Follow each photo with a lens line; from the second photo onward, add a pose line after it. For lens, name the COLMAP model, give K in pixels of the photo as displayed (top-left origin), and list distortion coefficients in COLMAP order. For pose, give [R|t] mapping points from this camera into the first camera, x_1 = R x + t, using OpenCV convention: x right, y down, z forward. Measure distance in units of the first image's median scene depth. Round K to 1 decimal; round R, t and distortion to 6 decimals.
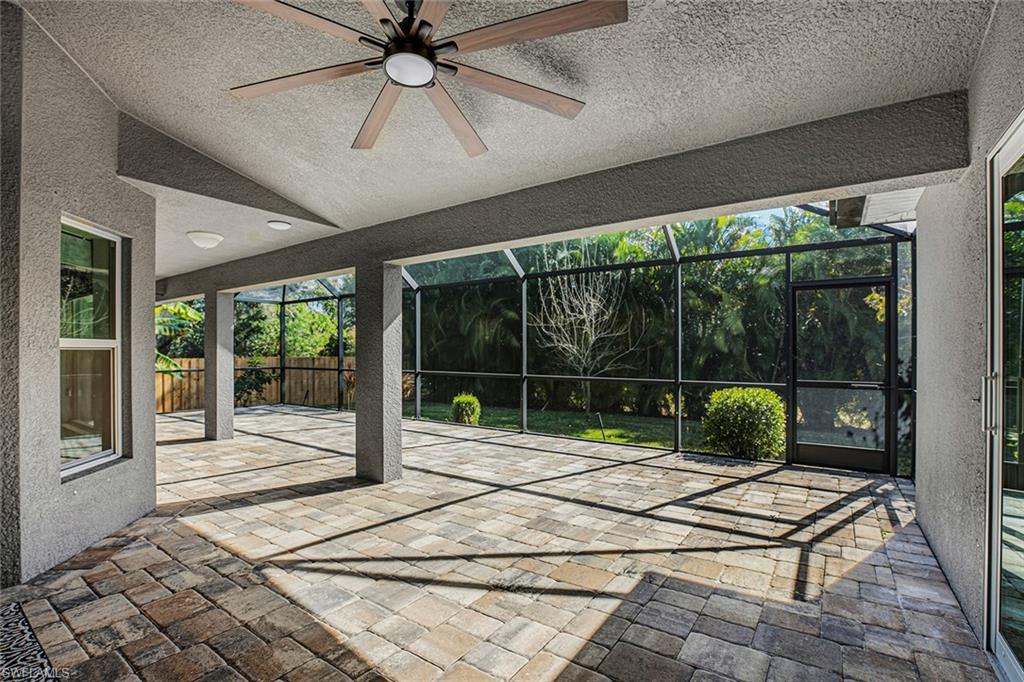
lens RADIAL K [[474.5, 0, 515.7], [0, 474.5, 347.5], [0, 0, 1]] dist [-0.024126, -0.001515]
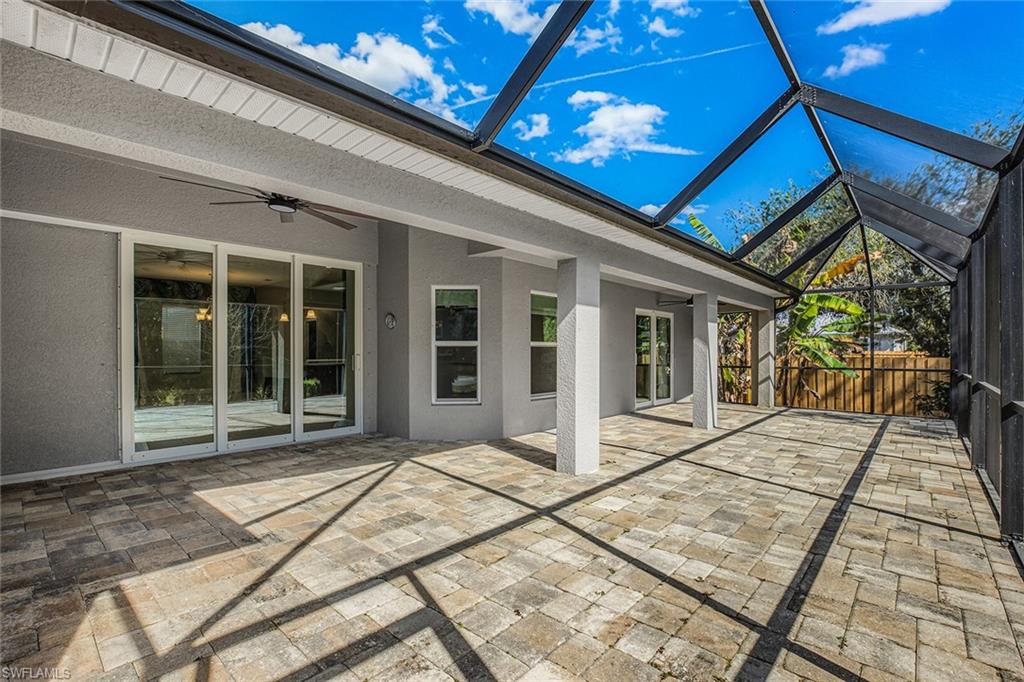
lens RADIAL K [[474.5, 0, 516.2], [0, 474.5, 345.8], [0, 0, 1]] dist [-0.024126, -0.001515]
pose [[-0.112536, -0.004469, -0.993638, 0.983962], [0.002846, 0.999984, -0.004820, 0.016568], [0.993644, -0.003371, -0.112521, 1.298763]]
